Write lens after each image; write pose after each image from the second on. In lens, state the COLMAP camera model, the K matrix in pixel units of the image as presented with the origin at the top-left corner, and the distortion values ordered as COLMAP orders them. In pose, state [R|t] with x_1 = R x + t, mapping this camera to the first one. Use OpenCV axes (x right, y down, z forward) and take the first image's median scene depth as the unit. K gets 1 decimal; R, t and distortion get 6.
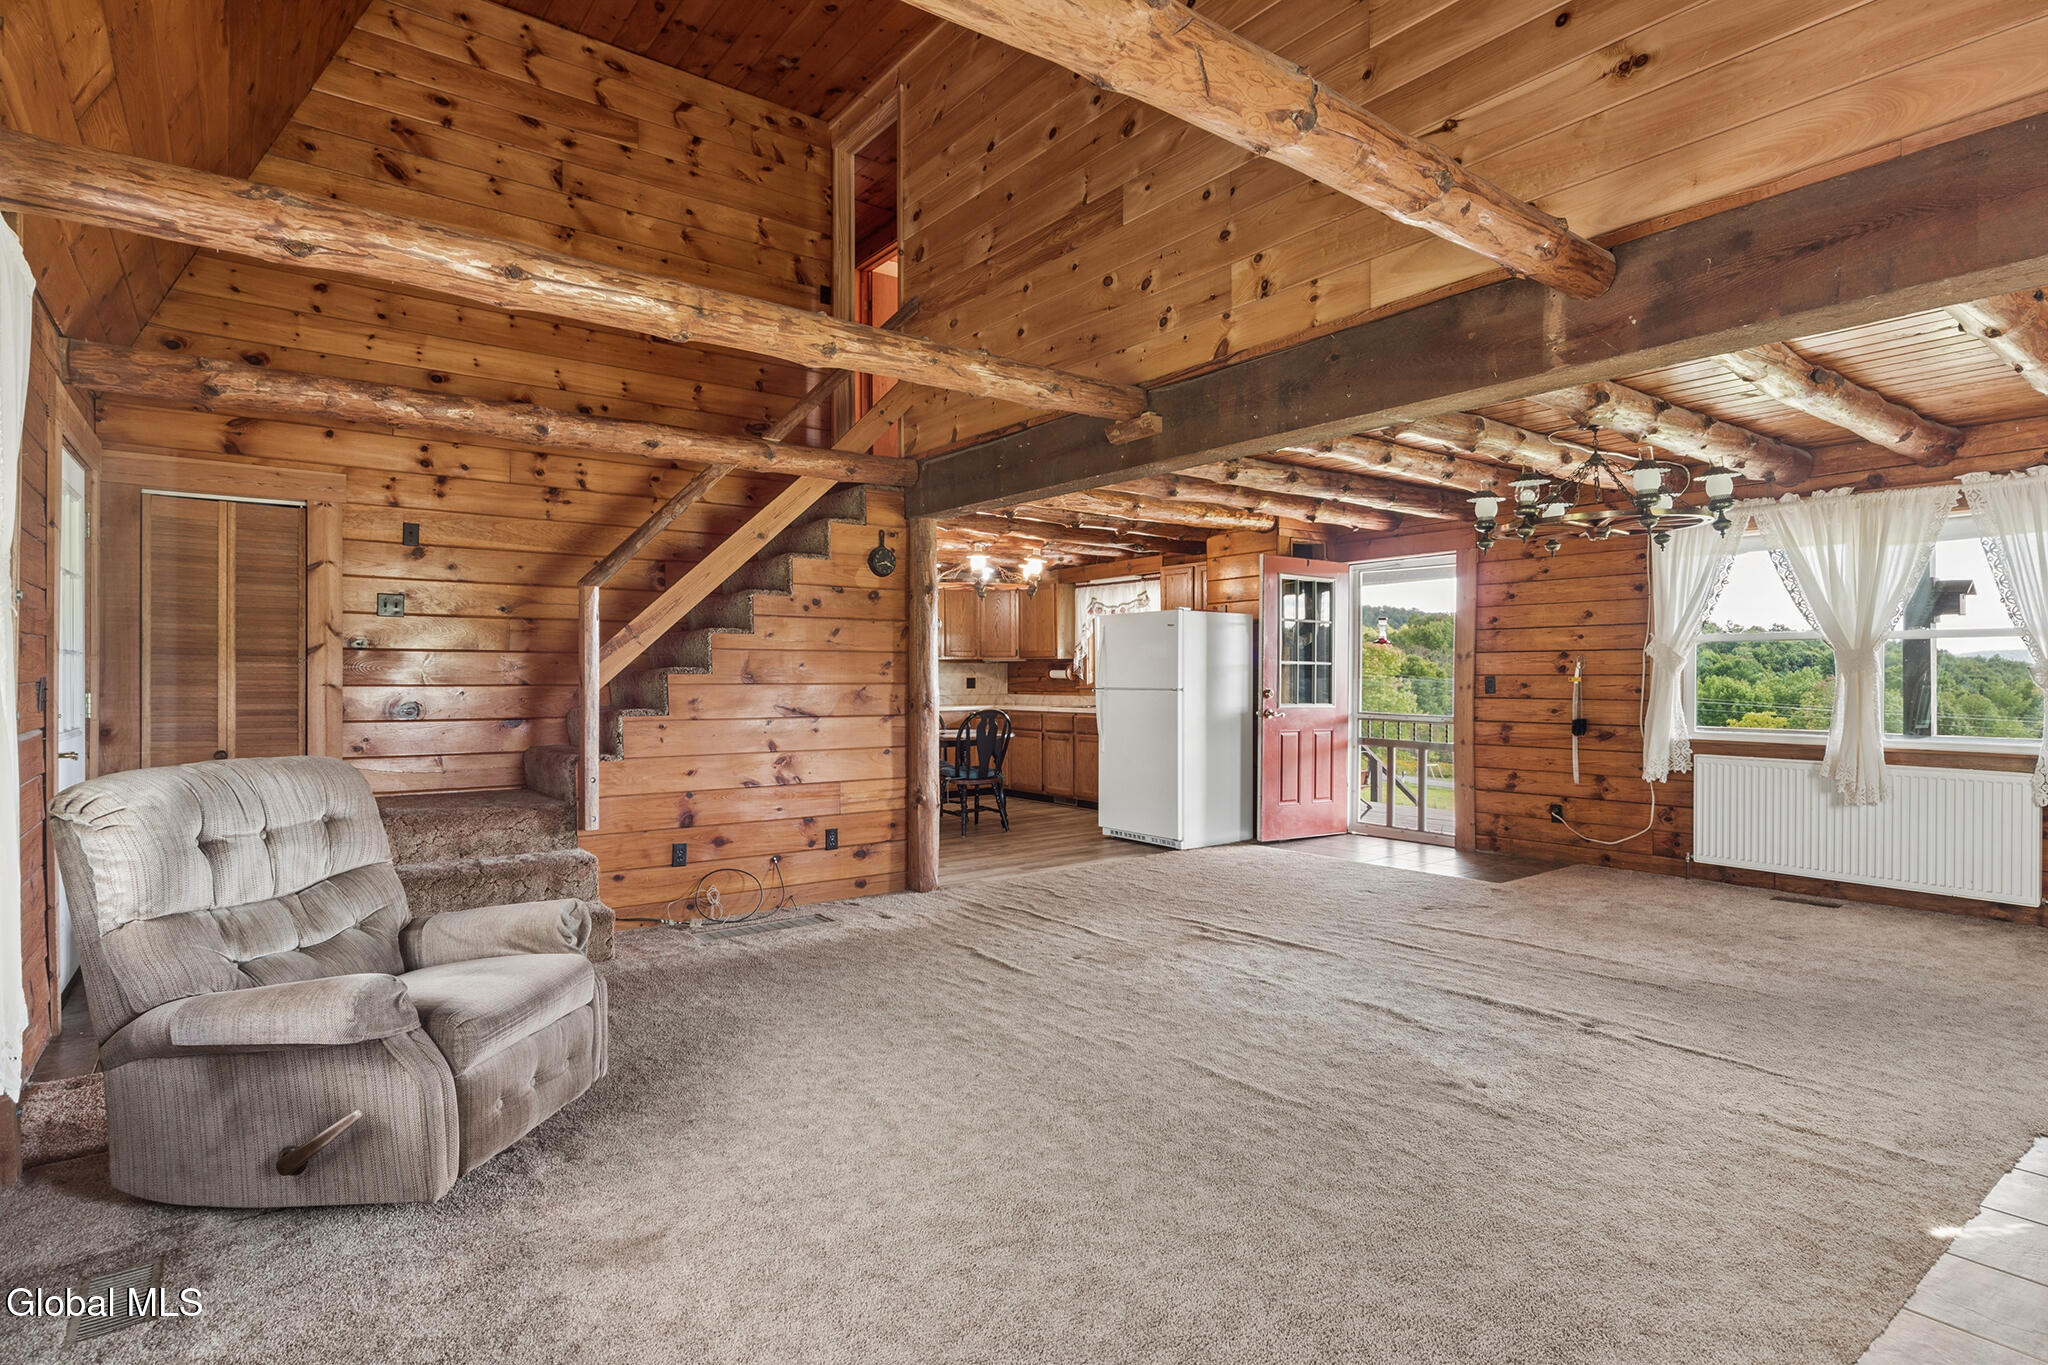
lens RADIAL K [[1044.2, 0, 1022.0], [0, 1044.2, 682.2], [0, 0, 1]] dist [-0.000053, 0.000000]
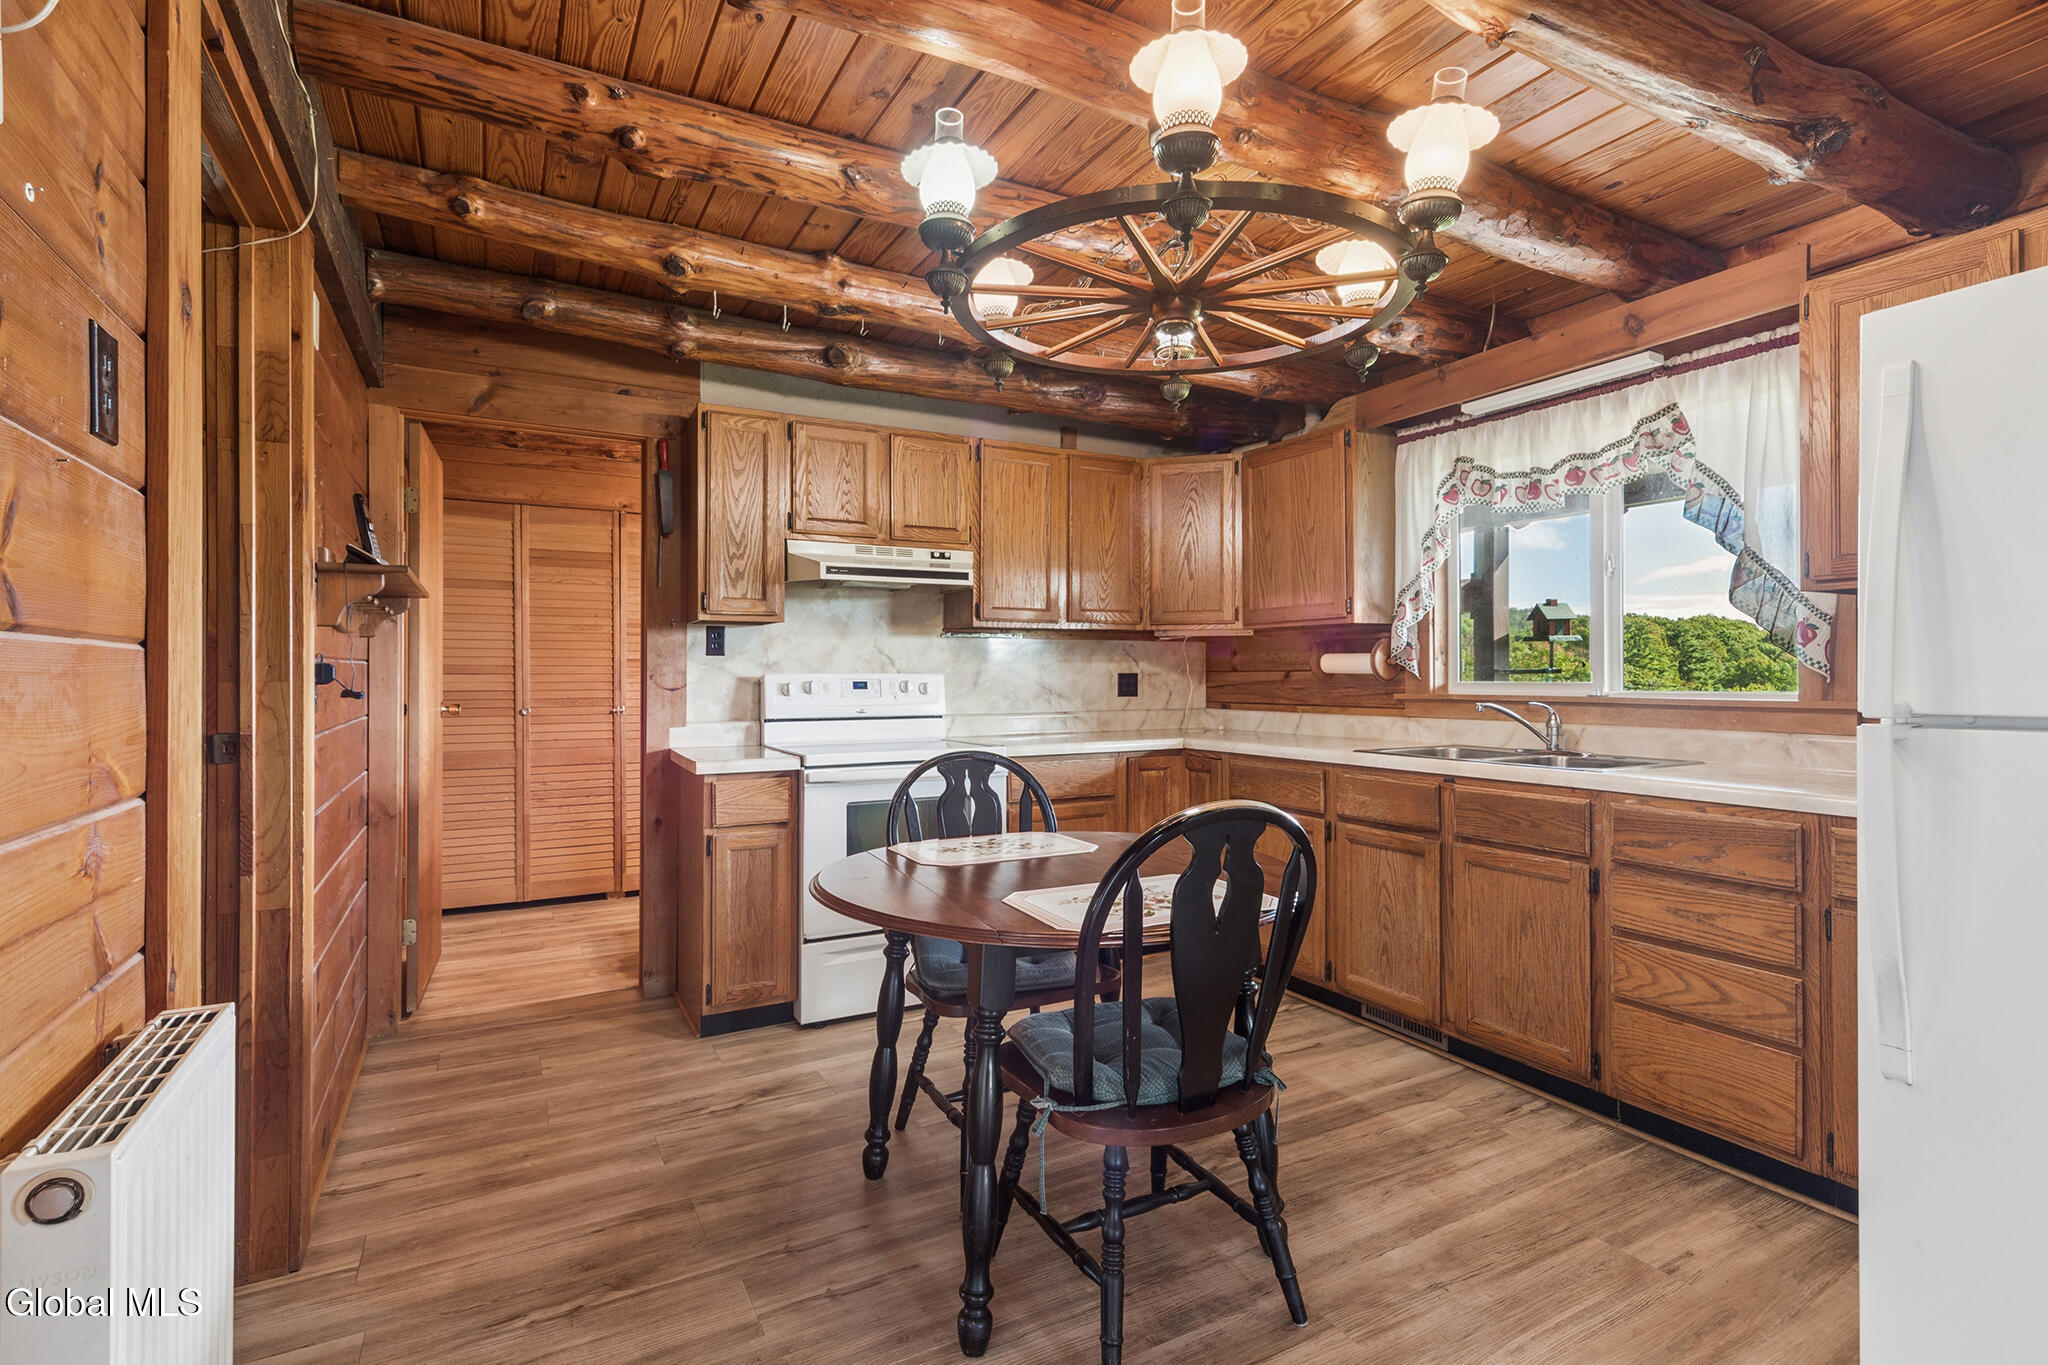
lens RADIAL K [[954.9, 0, 1023.4], [0, 954.9, 679.4], [0, 0, 1]] dist [-0.000203, -0.000005]
pose [[0.989746, 0.003882, -0.142787, -0.036407], [-0.004496, 0.999982, -0.003984, 0.000376], [0.142769, 0.004585, 0.989745, 0.626570]]
